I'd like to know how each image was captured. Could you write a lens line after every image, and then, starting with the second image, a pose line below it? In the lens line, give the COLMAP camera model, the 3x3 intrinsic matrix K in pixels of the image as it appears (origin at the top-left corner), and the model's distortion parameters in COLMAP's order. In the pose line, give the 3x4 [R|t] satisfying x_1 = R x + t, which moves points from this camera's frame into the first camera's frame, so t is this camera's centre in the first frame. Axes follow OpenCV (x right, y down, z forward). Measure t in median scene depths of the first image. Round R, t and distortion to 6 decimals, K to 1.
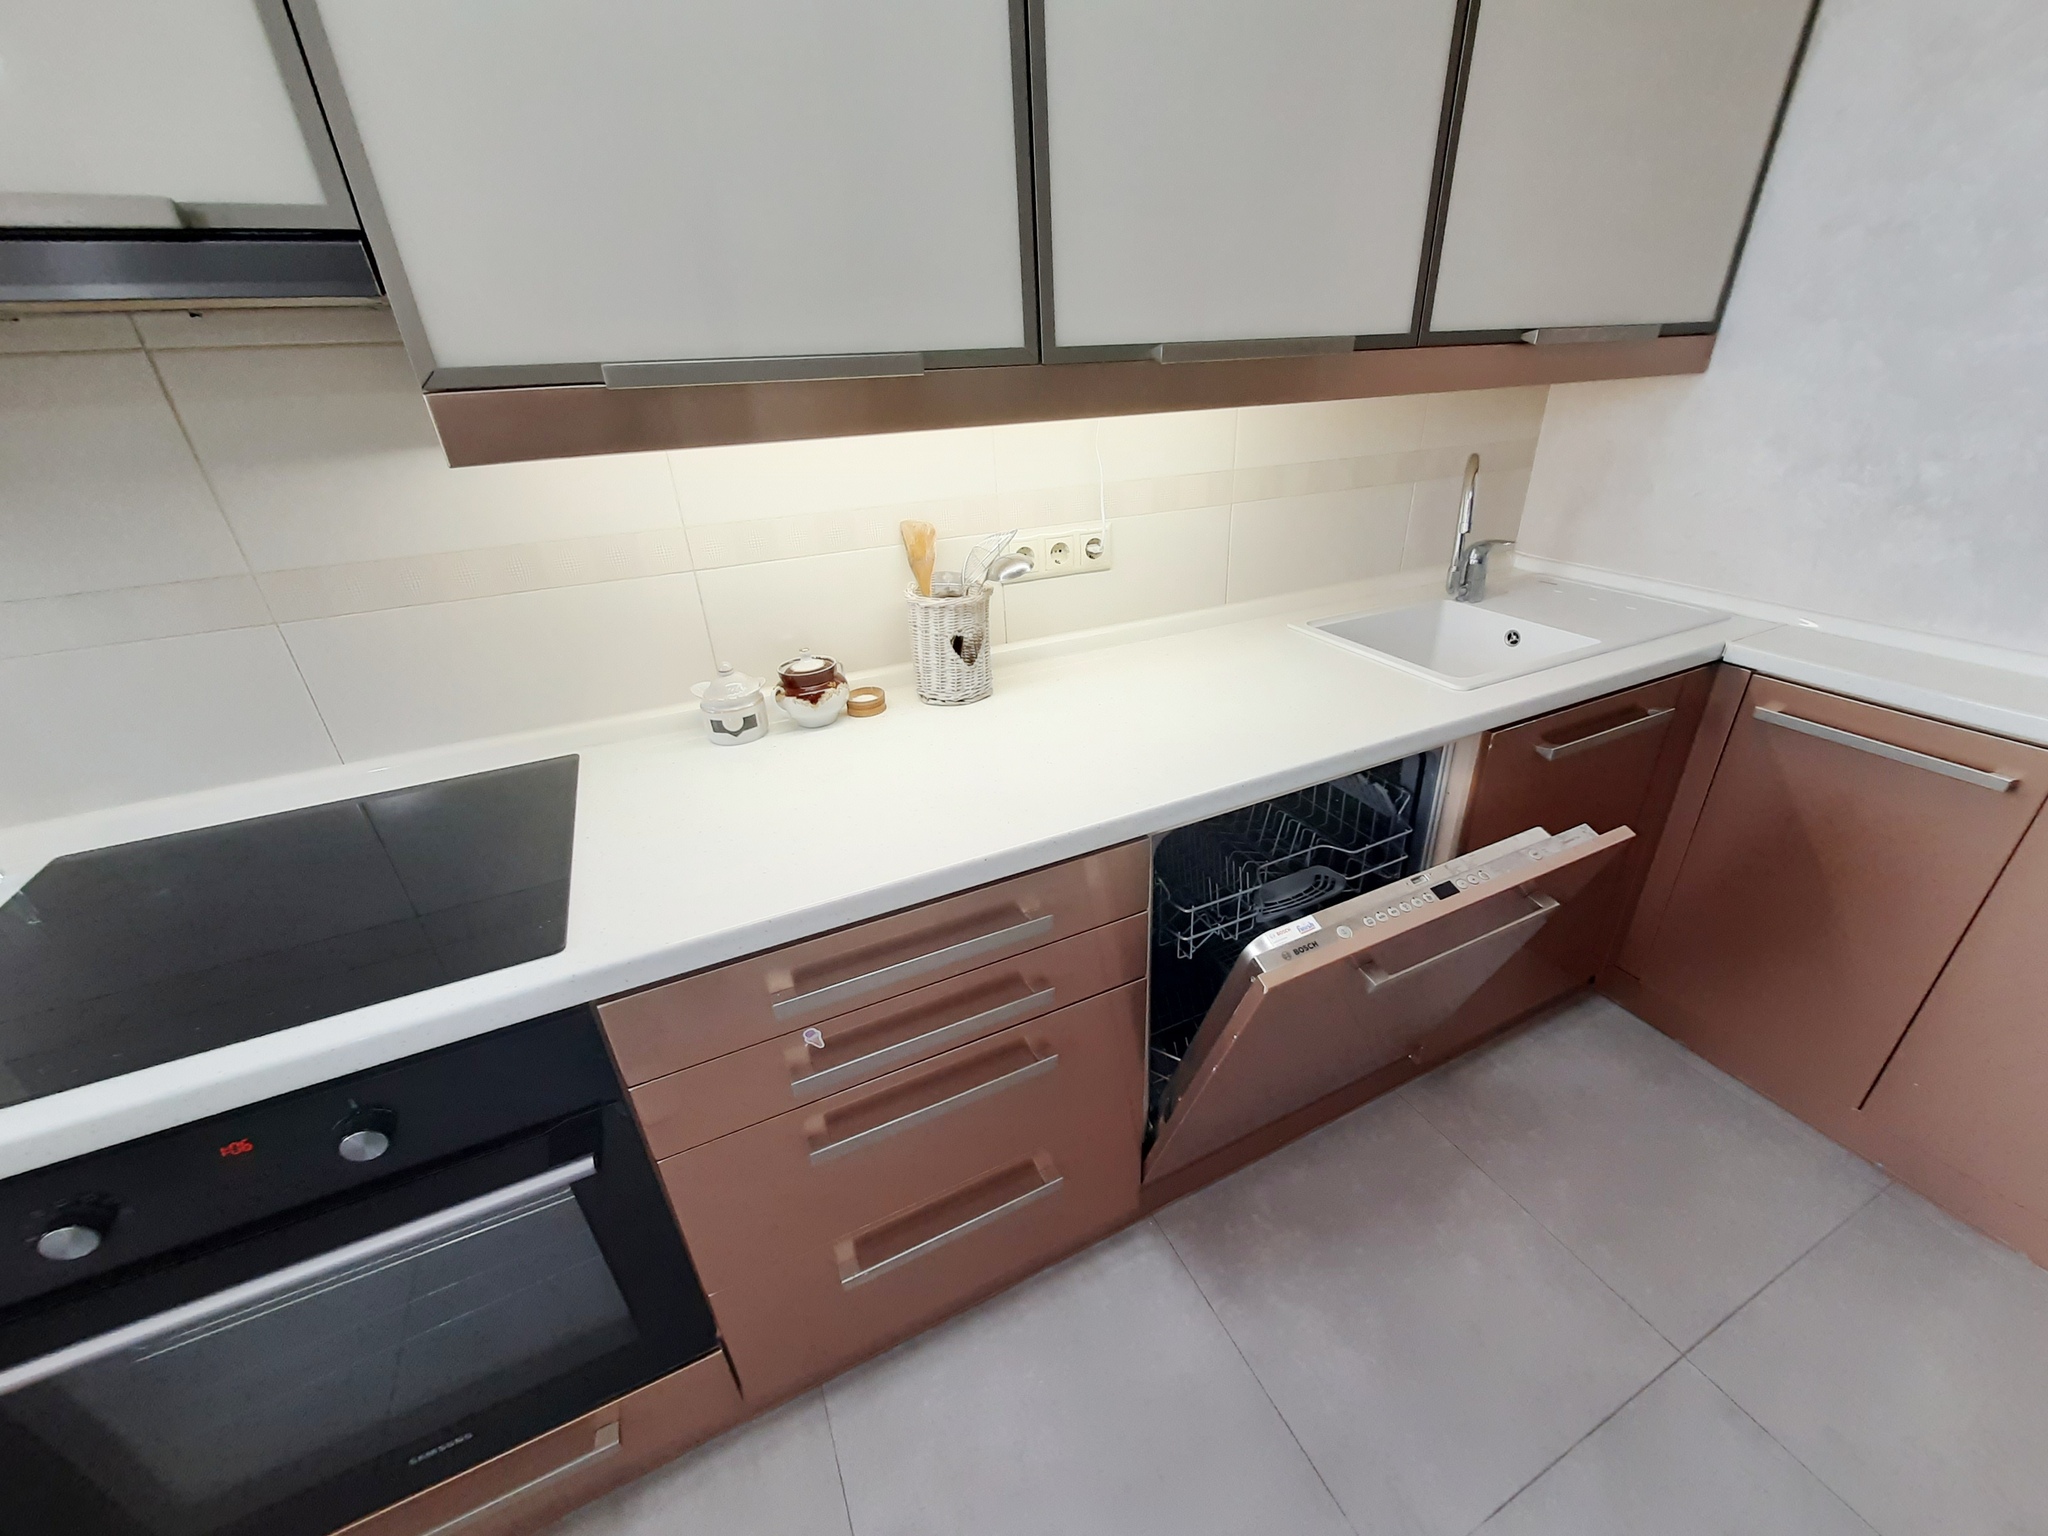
lens RADIAL K [[810.4, 0, 1049.2], [0, 810.4, 766.8], [0, 0, 1]] dist [-0.001454, -0.000104]
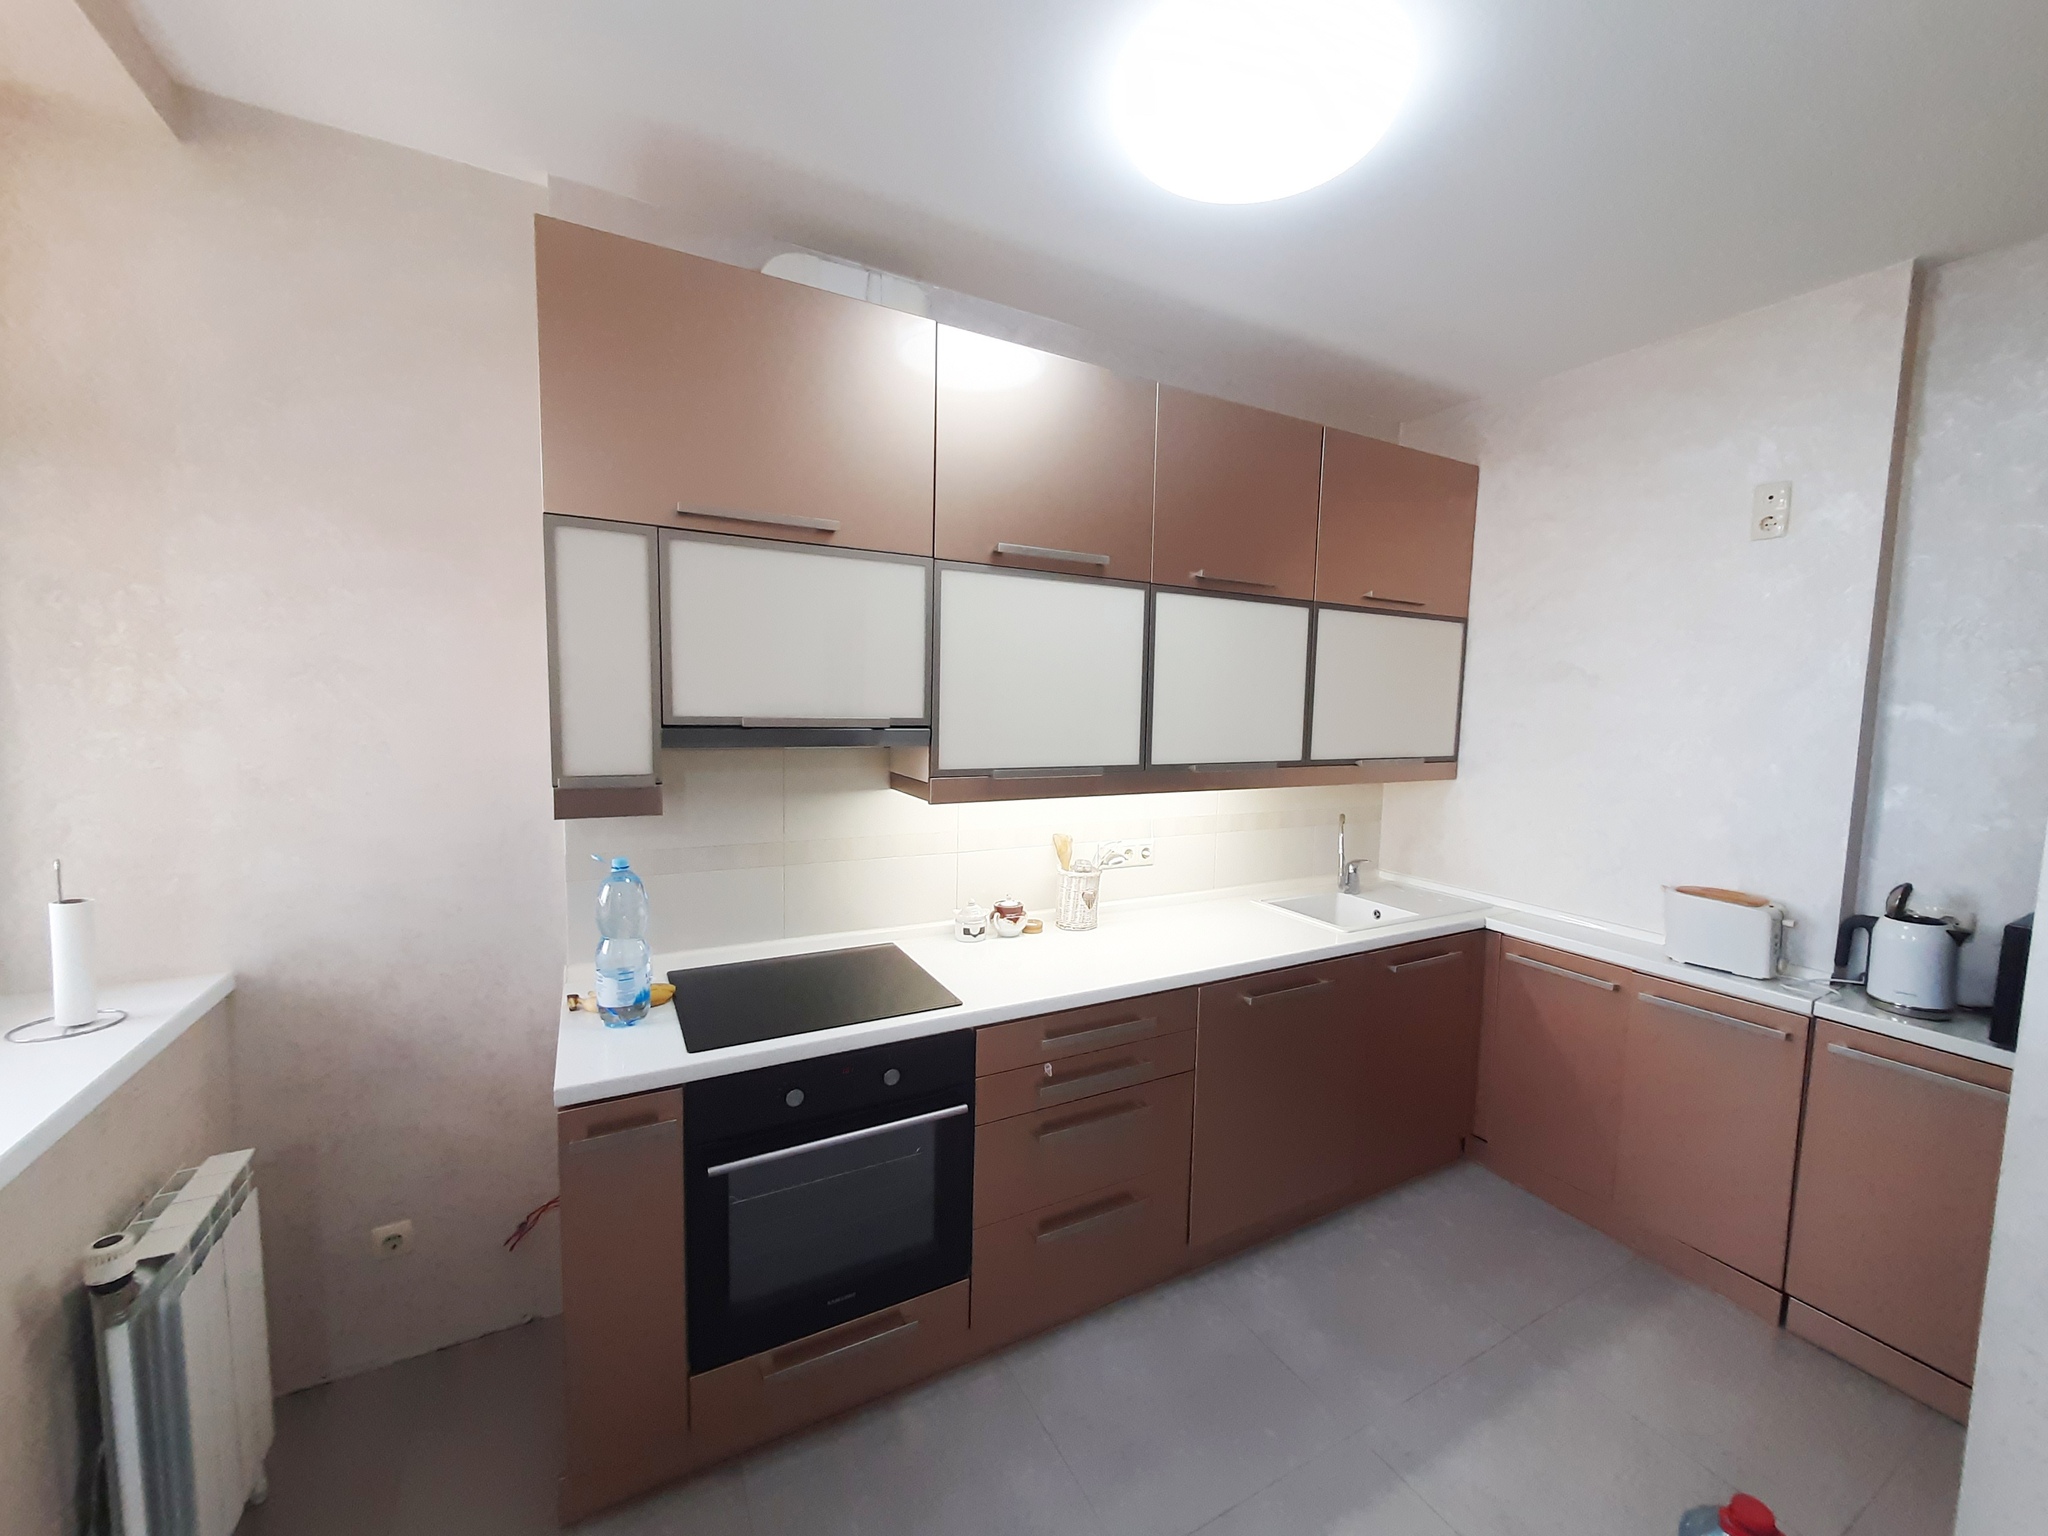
lens RADIAL K [[805.2, 0, 1066.8], [0, 805.2, 770.8], [0, 0, 1]] dist [-0.016046, 0.000110]
pose [[0.995507, 0.054519, 0.077422, -0.307000], [-0.021729, 0.927331, -0.373610, 0.270879], [-0.092164, 0.370249, 0.924349, -0.821433]]
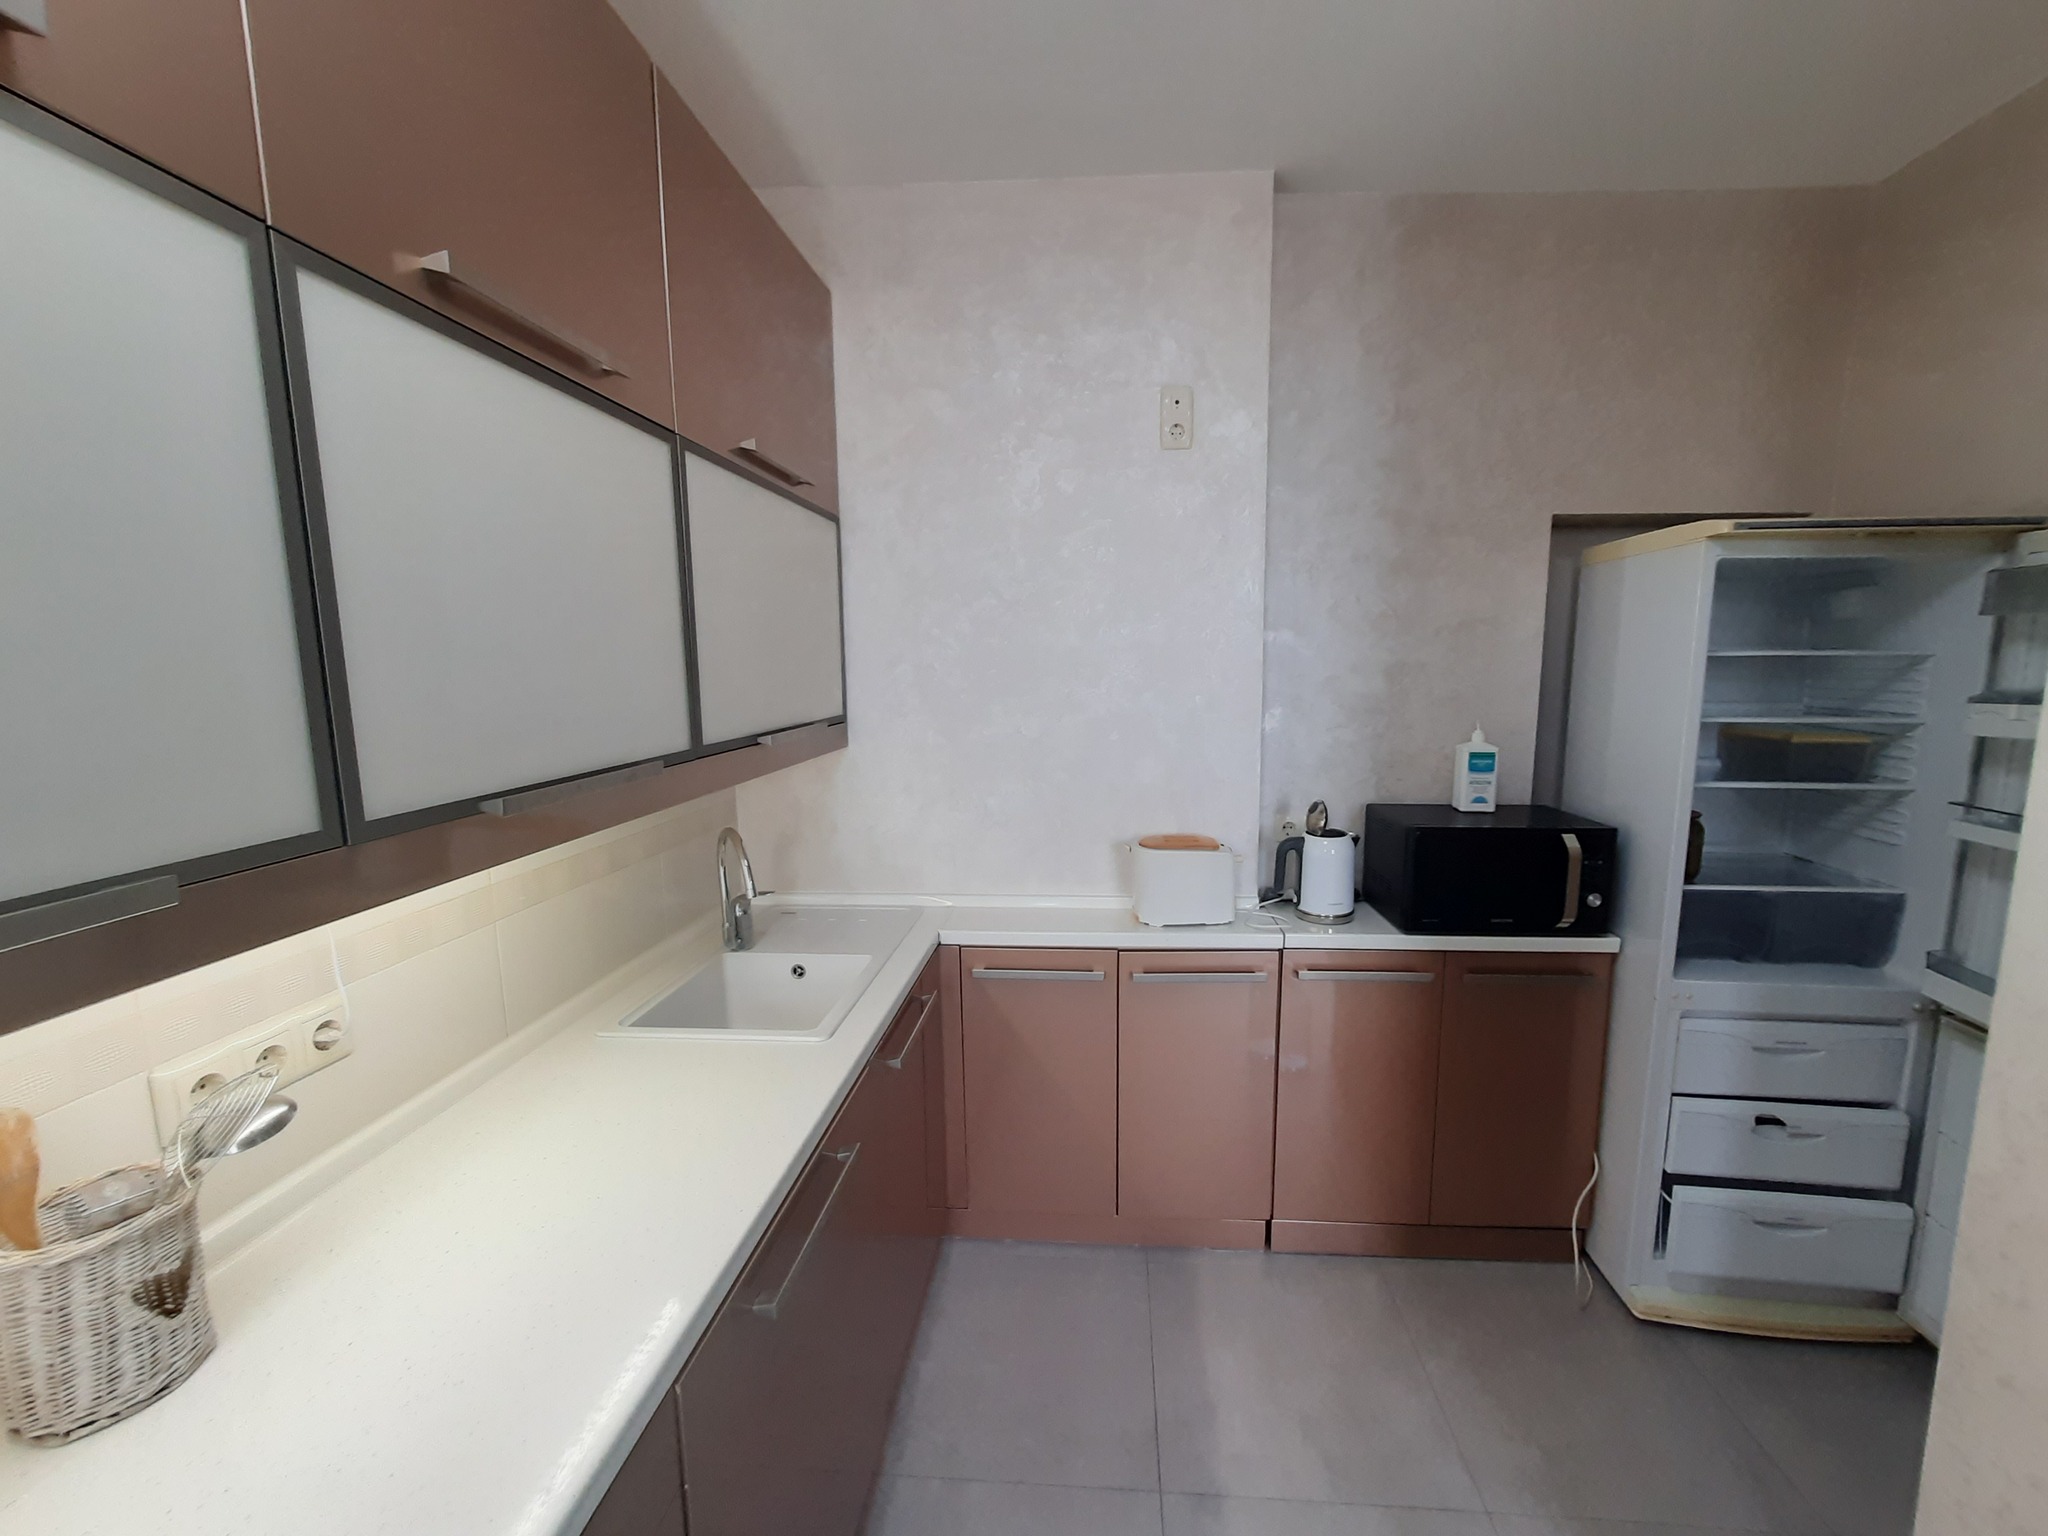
lens RADIAL K [[813.8, 0, 1065.0], [0, 813.8, 775.3], [0, 0, 1]] dist [-0.002019, -0.002177]
pose [[0.489698, -0.088588, 0.867380, -0.245998], [0.380589, 0.916762, -0.121238, -0.165452], [-0.784441, 0.389485, 0.482653, 0.083142]]
